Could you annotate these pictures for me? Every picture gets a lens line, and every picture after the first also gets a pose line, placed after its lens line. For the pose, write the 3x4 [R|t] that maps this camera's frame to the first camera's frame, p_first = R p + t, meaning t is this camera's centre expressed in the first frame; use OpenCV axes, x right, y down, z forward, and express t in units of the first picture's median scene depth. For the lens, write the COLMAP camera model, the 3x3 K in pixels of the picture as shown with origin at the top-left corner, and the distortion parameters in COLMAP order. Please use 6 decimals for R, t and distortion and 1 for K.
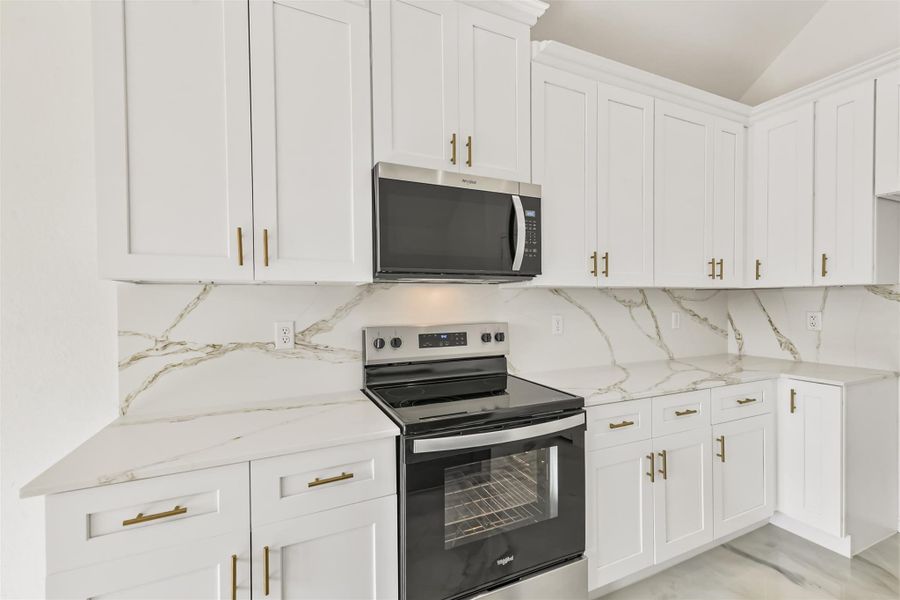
lens RADIAL K [[383.8, 0, 448.2], [0, 383.8, 305.5], [0, 0, 1]] dist [0.018419, -0.006064]
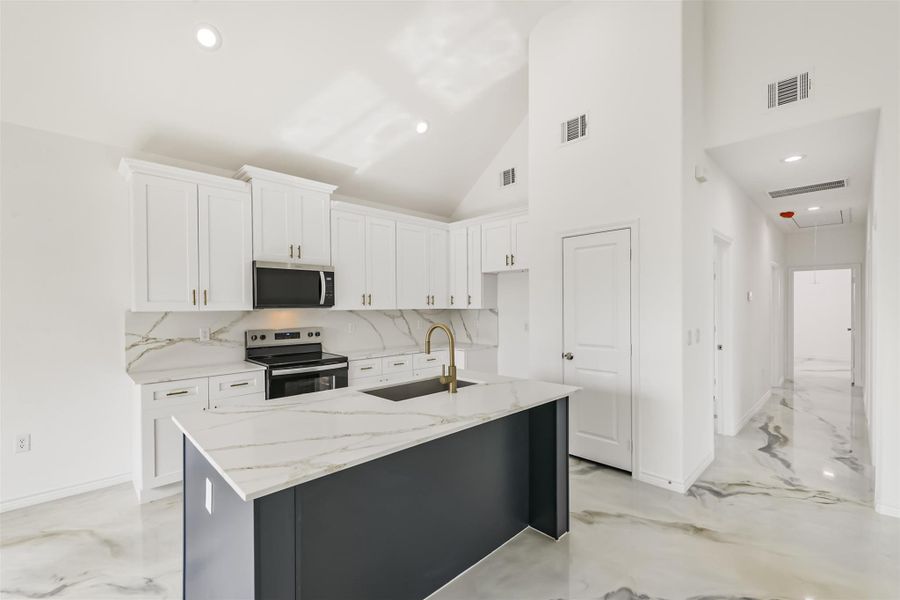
lens RADIAL K [[383.8, 0, 448.1], [0, 383.8, 311.2], [0, 0, 1]] dist [0.018419, -0.006064]
pose [[0.942998, 0.000000, 0.332799, 0.117371], [-0.000184, 1.000000, 0.000520, -0.048164], [-0.332798, -0.000551, 0.942998, -1.325876]]
